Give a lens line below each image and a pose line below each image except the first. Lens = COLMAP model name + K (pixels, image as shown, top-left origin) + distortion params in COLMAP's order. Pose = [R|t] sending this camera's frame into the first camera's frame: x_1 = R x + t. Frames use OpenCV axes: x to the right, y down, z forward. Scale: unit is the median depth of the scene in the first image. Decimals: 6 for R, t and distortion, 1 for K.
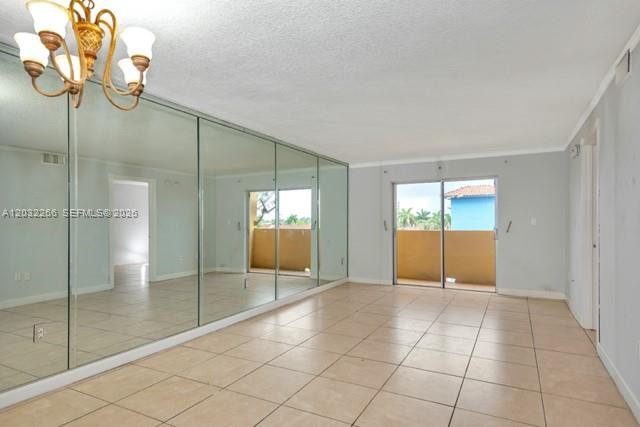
lens RADIAL K [[362.4, 0, 314.6], [0, 362.4, 224.4], [0, 0, 1]] dist [0.031369, -0.013412]
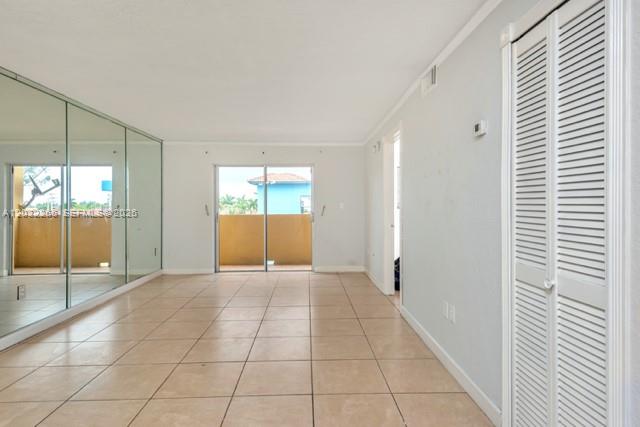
lens RADIAL K [[362.4, 0, 319.2], [0, 362.4, 207.8], [0, 0, 1]] dist [0.031369, -0.013412]
pose [[0.860180, -0.002095, 0.509987, -0.036074], [0.004070, 0.999988, -0.002758, 0.000943], [-0.509975, 0.004448, 0.860178, 0.053365]]
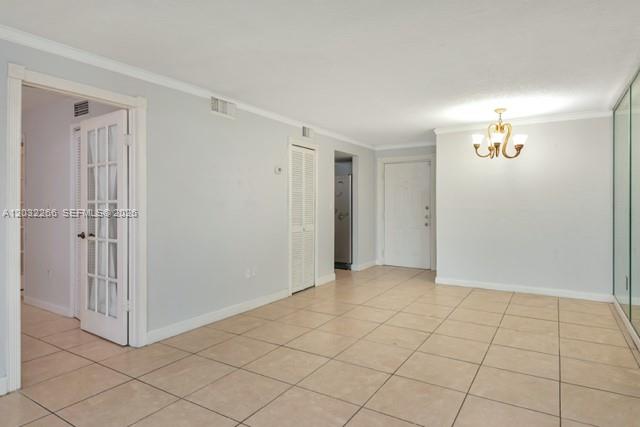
lens RADIAL K [[373.7, 0, 319.0], [0, 373.7, 208.2], [0, 0, 1]] dist [0.001801, 0.000089]
pose [[-0.997603, 0.004228, 0.069061, 0.126472], [0.005382, 0.999849, 0.016540, -0.008815], [-0.068981, 0.016872, -0.997475, 0.964724]]
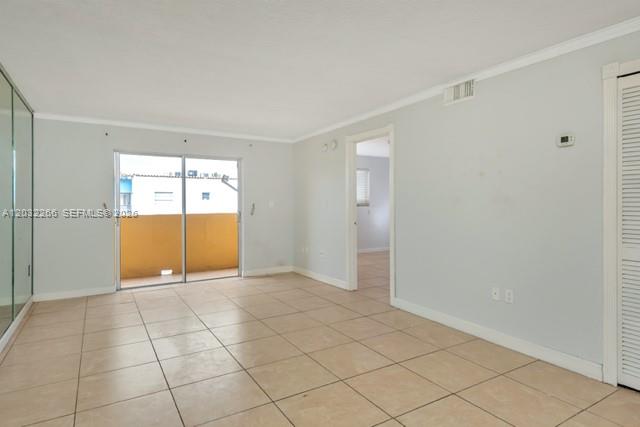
lens RADIAL K [[362.4, 0, 323.5], [0, 362.4, 203.4], [0, 0, 1]] dist [0.031369, -0.013412]
pose [[0.504148, 0.002491, 0.863613, -0.224185], [0.007893, 0.999941, -0.007492, -0.000412], [-0.863581, 0.010593, 0.504099, 0.285408]]
